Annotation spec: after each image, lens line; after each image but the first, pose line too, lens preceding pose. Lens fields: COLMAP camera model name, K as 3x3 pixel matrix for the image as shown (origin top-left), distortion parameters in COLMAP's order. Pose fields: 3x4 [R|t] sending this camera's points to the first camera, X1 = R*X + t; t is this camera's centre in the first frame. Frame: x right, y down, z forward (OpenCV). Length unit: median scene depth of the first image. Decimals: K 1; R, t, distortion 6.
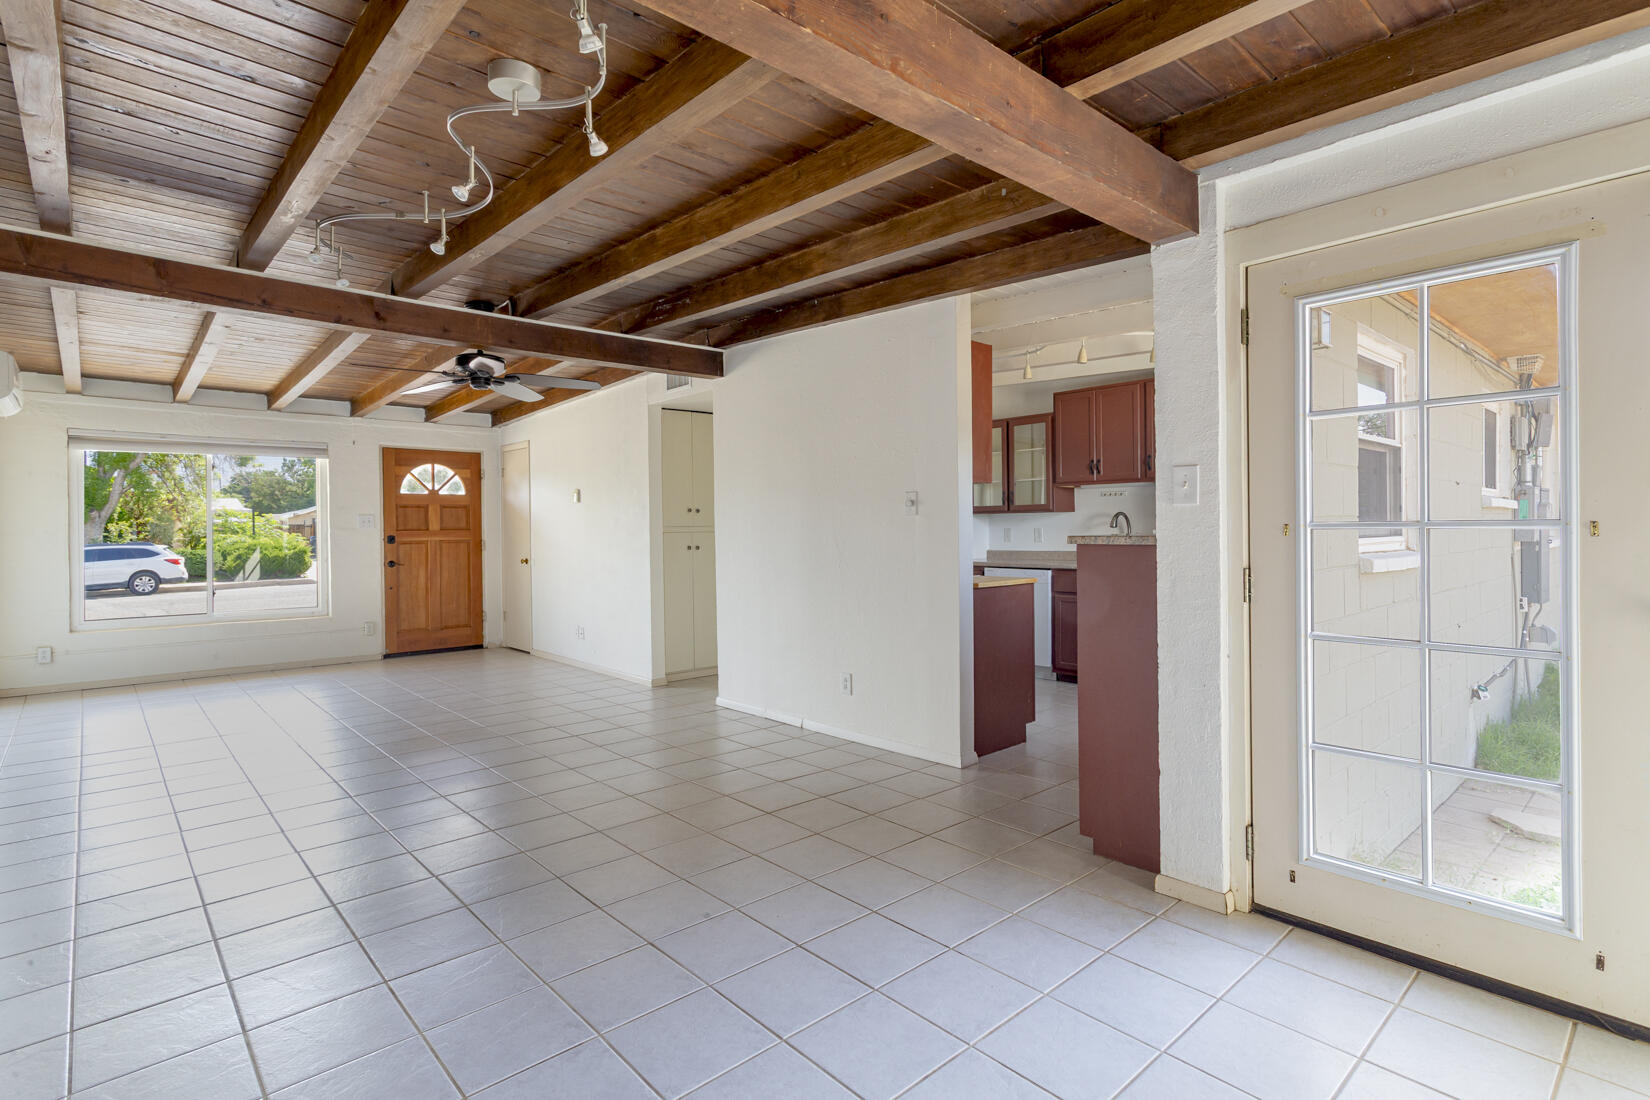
lens RADIAL K [[792.0, 0, 826.9], [0, 792.0, 535.5], [0, 0, 1]] dist [0.007009, 0.000256]
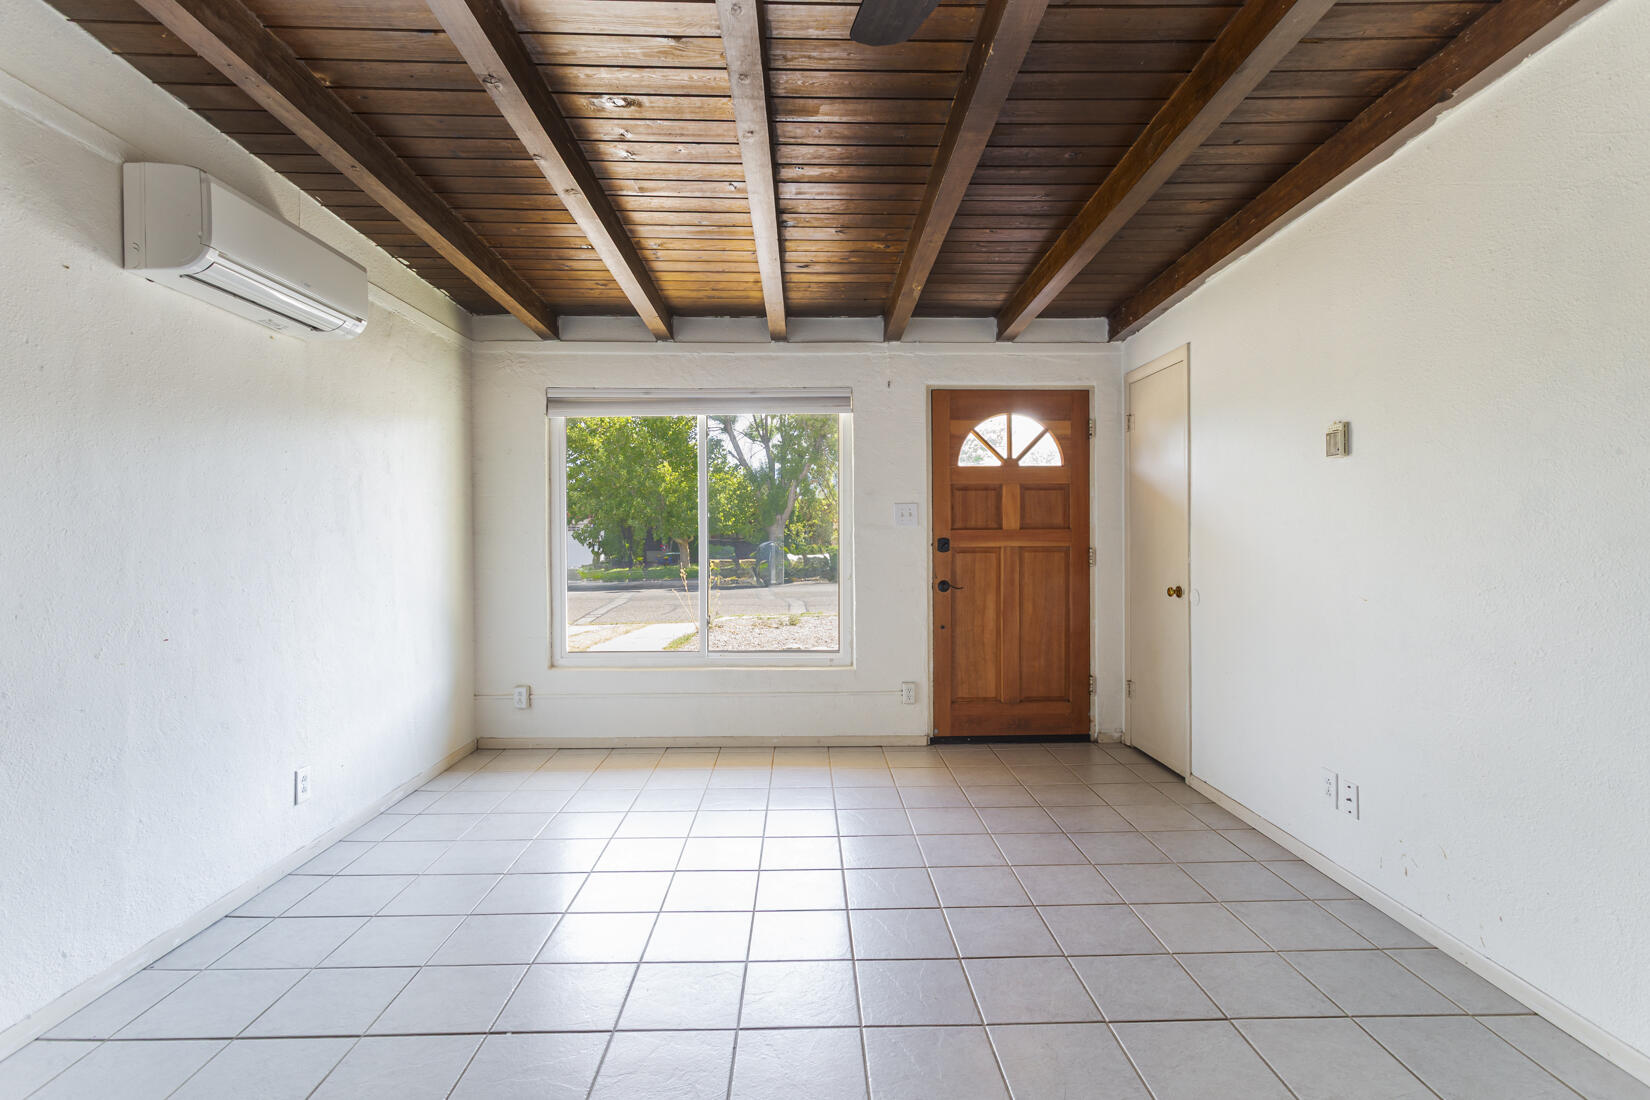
lens RADIAL K [[792.0, 0, 822.6], [0, 792.0, 537.4], [0, 0, 1]] dist [0.007009, 0.000256]
pose [[0.753196, 0.008528, -0.657741, -0.219896], [-0.007360, 0.999963, 0.004537, -0.002281], [0.657755, 0.001424, 0.753231, 0.478071]]
